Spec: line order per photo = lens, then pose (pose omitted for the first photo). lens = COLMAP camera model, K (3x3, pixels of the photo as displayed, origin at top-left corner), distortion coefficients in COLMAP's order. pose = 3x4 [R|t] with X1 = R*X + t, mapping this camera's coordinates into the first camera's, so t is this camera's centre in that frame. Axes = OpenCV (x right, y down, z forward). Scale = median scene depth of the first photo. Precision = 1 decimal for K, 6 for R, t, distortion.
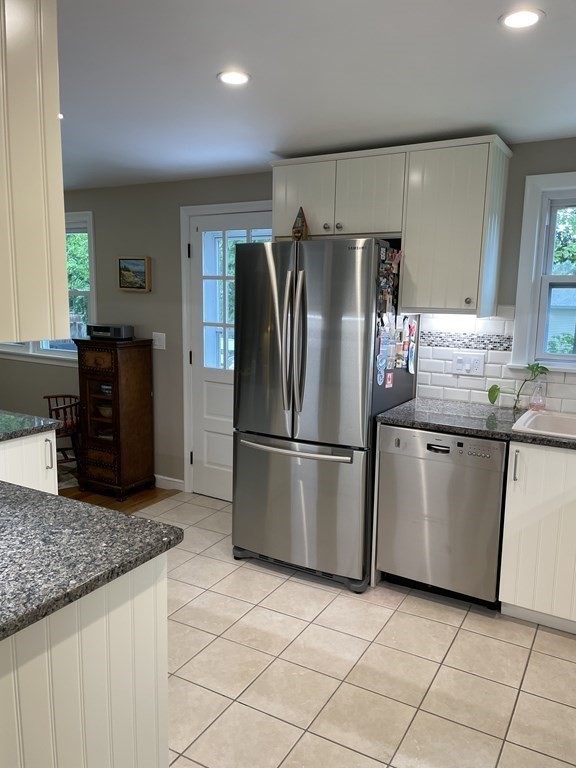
lens RADIAL K [[577.5, 0, 289.1], [0, 577.5, 384.3], [0, 0, 1]] dist [0.006734, -0.047694]
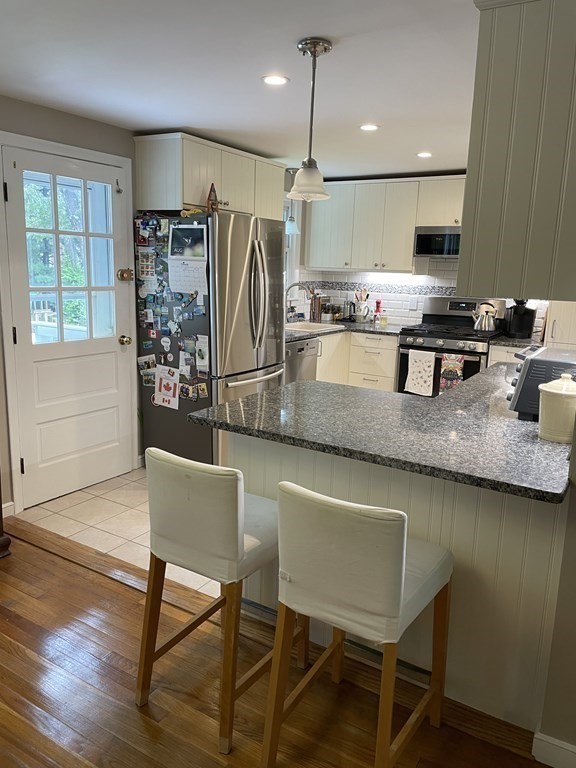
lens RADIAL K [[577.5, 0, 289.1], [0, 577.5, 385.3], [0, 0, 1]] dist [0.006734, -0.047694]
pose [[0.035187, -0.216620, 0.975622, -0.983236], [0.124372, 0.969586, 0.210794, -0.105980], [-0.991612, 0.113923, 0.061058, 0.648685]]
